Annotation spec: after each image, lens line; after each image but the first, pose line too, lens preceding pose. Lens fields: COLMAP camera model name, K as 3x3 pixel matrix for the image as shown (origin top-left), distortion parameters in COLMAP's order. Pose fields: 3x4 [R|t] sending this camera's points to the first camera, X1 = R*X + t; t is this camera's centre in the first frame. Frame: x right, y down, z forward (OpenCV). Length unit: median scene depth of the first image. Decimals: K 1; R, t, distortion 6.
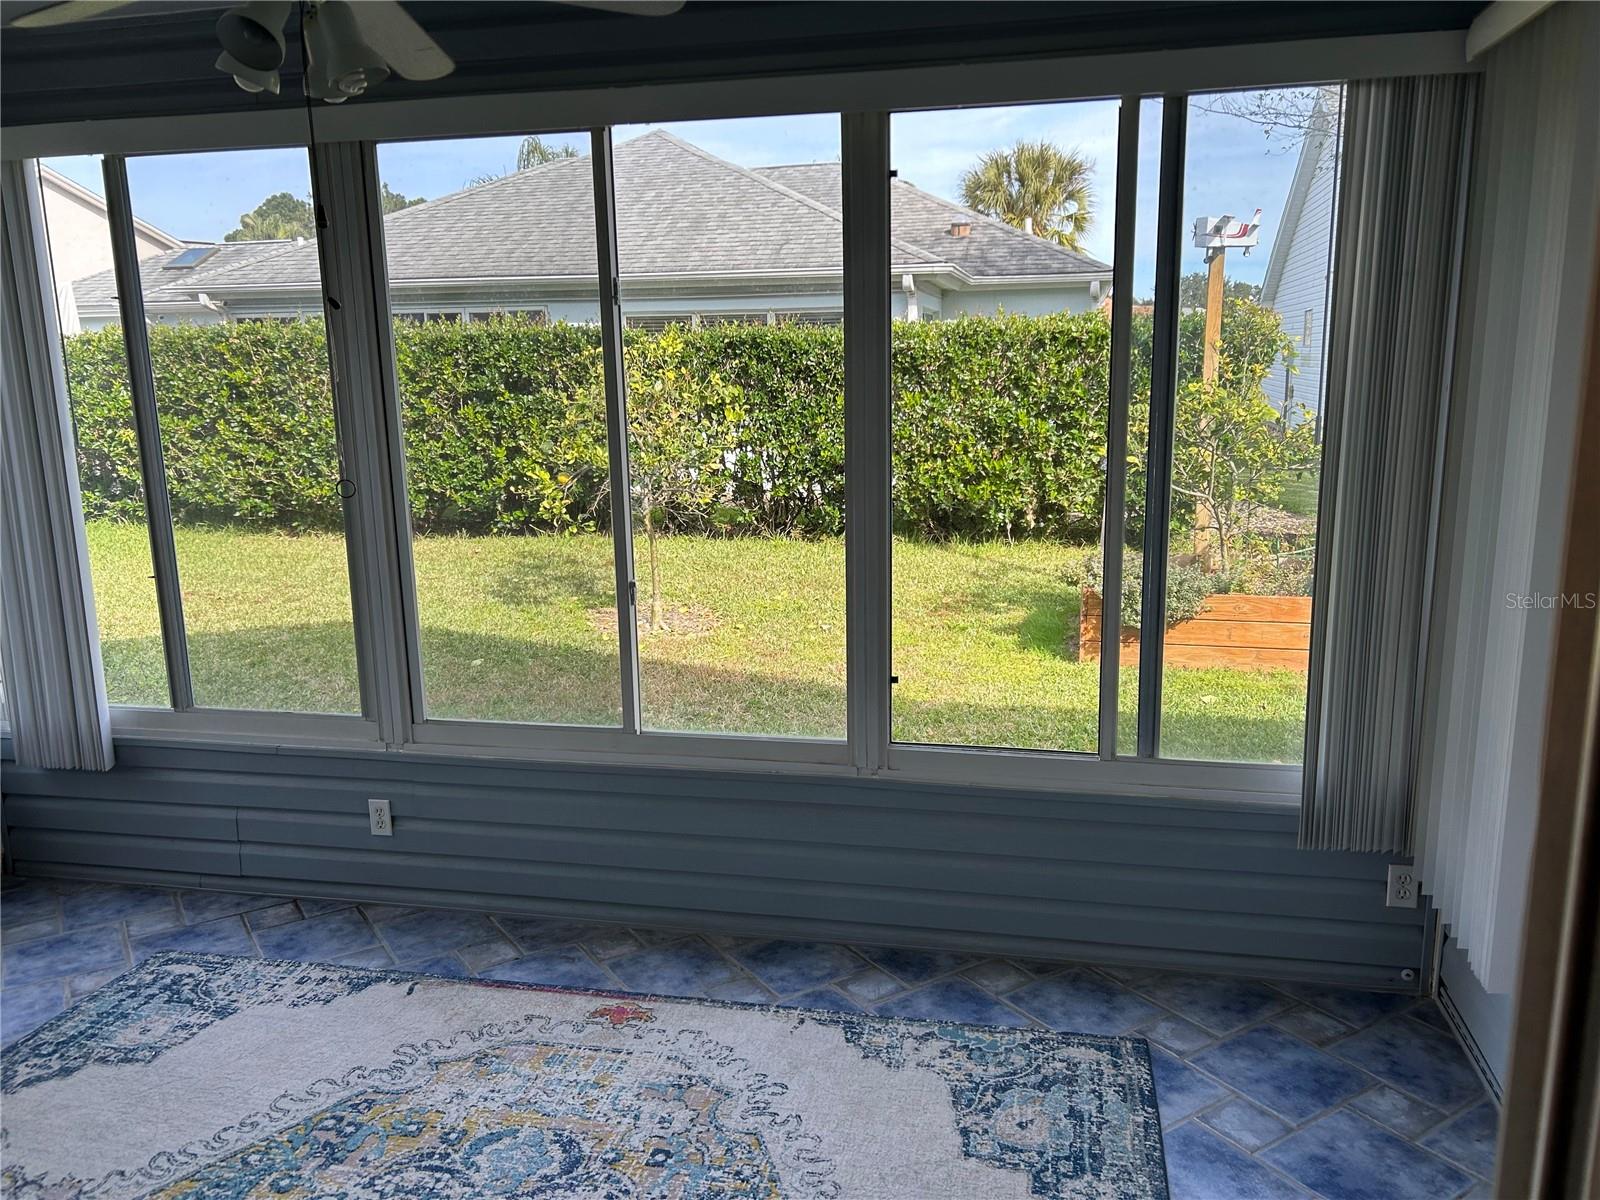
lens RADIAL K [[1204.2, 0, 804.3], [0, 1204.2, 611.6], [0, 0, 1]] dist [0.049135, -0.053464]
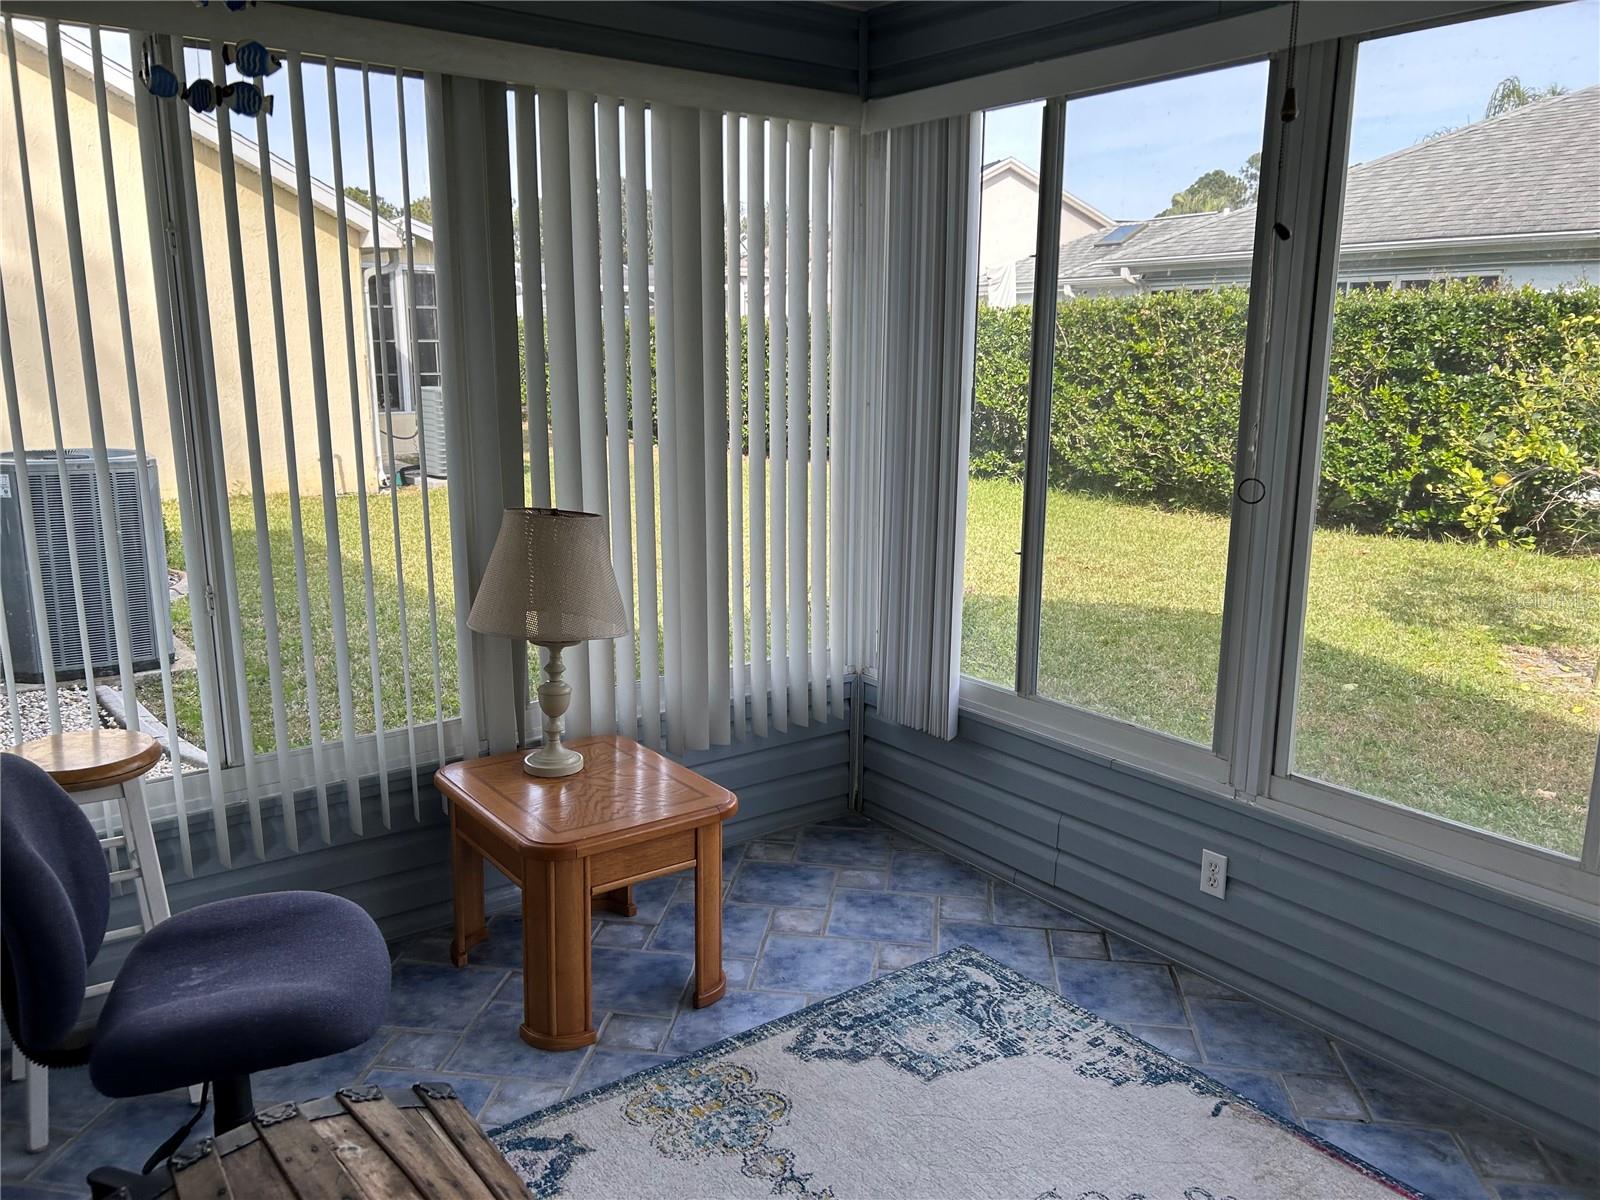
lens RADIAL K [[1204.2, 0, 802.8], [0, 1204.2, 600.0], [0, 0, 1]] dist [0.049135, -0.053464]
pose [[0.765774, 0.153851, -0.624435, -0.045880], [-0.148099, 0.987054, 0.061573, -0.015334], [0.625824, 0.045327, 0.778646, 0.102569]]
